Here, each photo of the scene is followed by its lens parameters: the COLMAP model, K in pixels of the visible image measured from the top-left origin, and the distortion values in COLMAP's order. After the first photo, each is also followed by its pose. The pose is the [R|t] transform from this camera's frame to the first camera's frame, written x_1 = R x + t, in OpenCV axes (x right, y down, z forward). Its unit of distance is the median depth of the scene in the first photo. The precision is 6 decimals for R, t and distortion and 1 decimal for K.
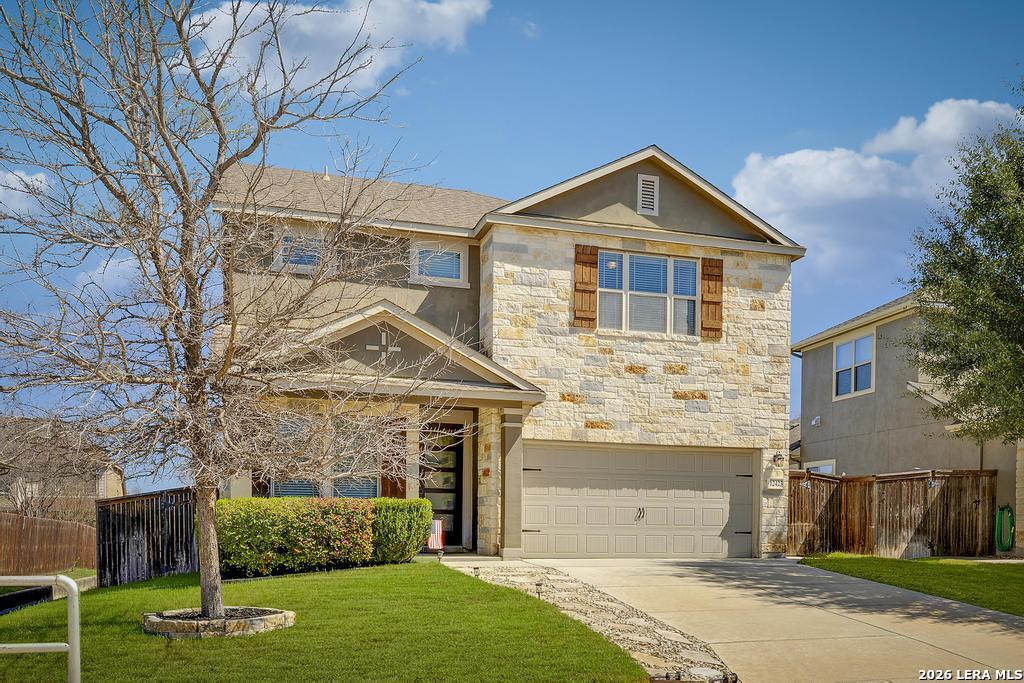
lens RADIAL K [[742.9, 0, 512.0], [0, 742.9, 341.5], [0, 0, 1]] dist [0.001880, -0.000934]
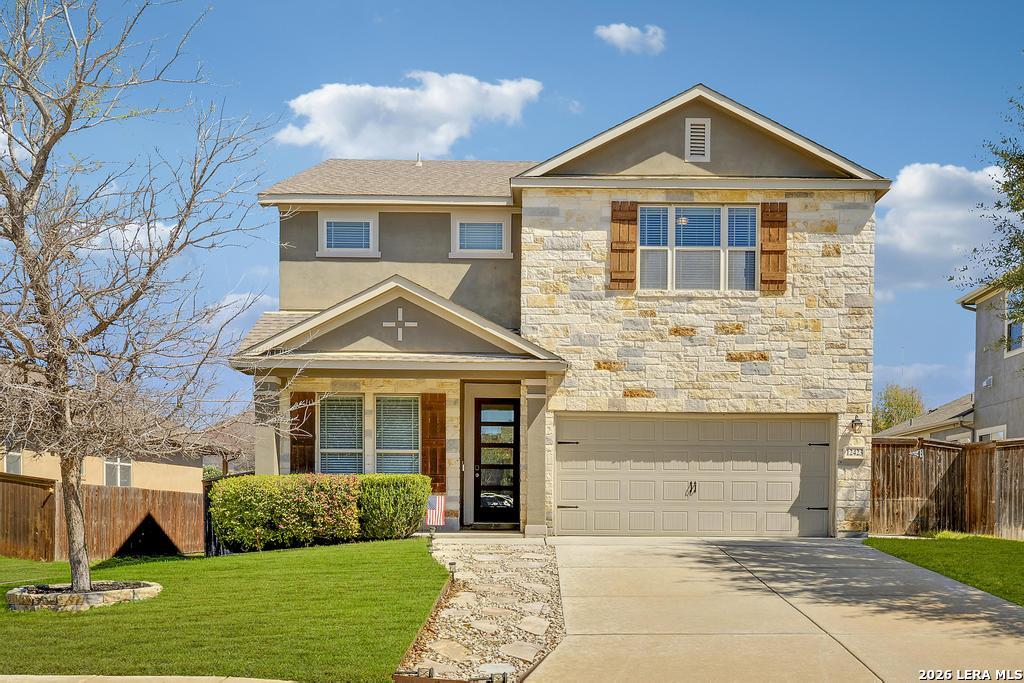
lens RADIAL K [[738.9, 0, 512.1], [0, 738.9, 336.4], [0, 0, 1]] dist [0.002118, 0.003061]
pose [[0.970335, -0.056511, -0.235067, 0.175062], [0.061449, 0.998016, 0.013729, 0.018054], [0.233825, -0.027767, 0.971882, 0.064737]]
